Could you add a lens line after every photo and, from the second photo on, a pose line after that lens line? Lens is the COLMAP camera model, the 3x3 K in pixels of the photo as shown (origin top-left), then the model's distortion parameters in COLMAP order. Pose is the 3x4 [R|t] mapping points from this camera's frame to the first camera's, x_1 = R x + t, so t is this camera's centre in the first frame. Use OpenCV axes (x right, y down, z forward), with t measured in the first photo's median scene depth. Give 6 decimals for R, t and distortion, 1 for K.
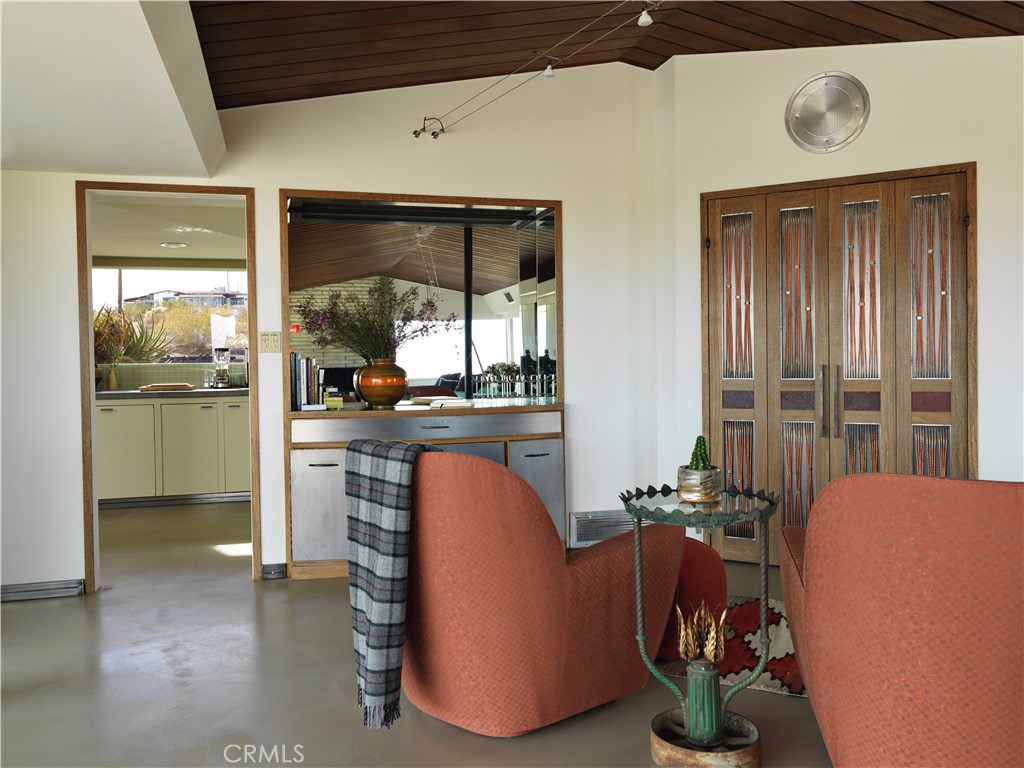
lens RADIAL K [[812.3, 0, 514.1], [0, 812.3, 379.7], [0, 0, 1]] dist [-0.016985, 0.007888]
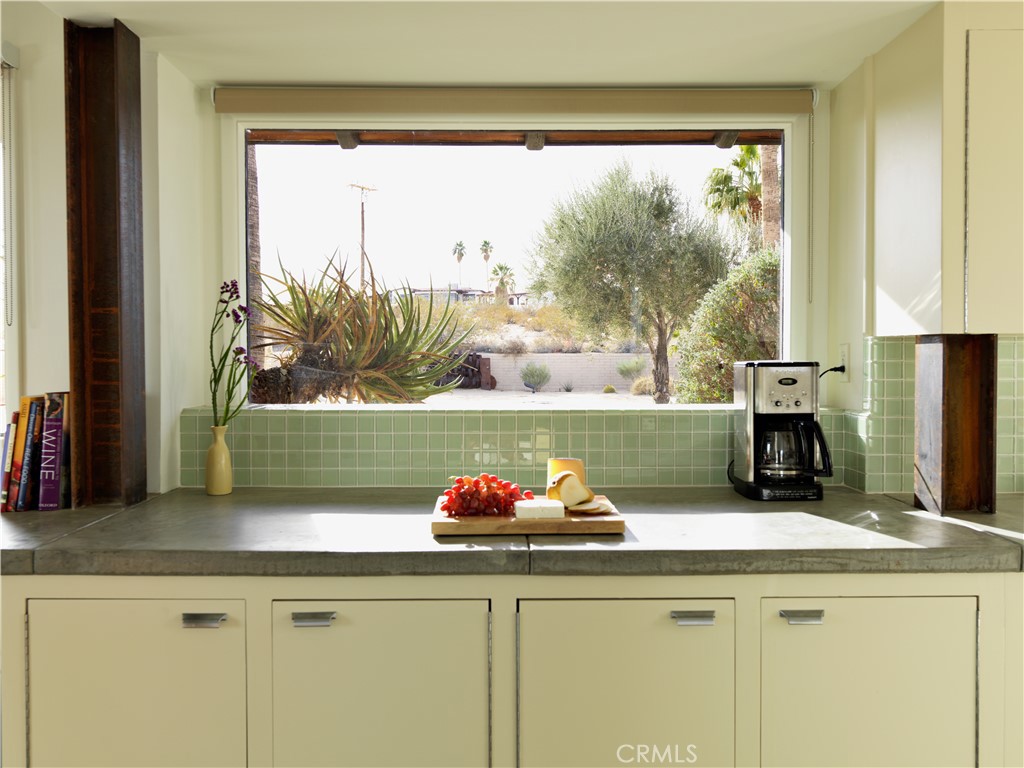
lens RADIAL K [[812.3, 0, 512.6], [0, 812.3, 381.6], [0, 0, 1]] dist [-0.016985, 0.007888]
pose [[0.964062, 0.017626, -0.265091, -0.295853], [-0.015903, 0.999836, 0.008645, -0.029771], [0.265200, -0.004119, 0.964185, 0.604383]]
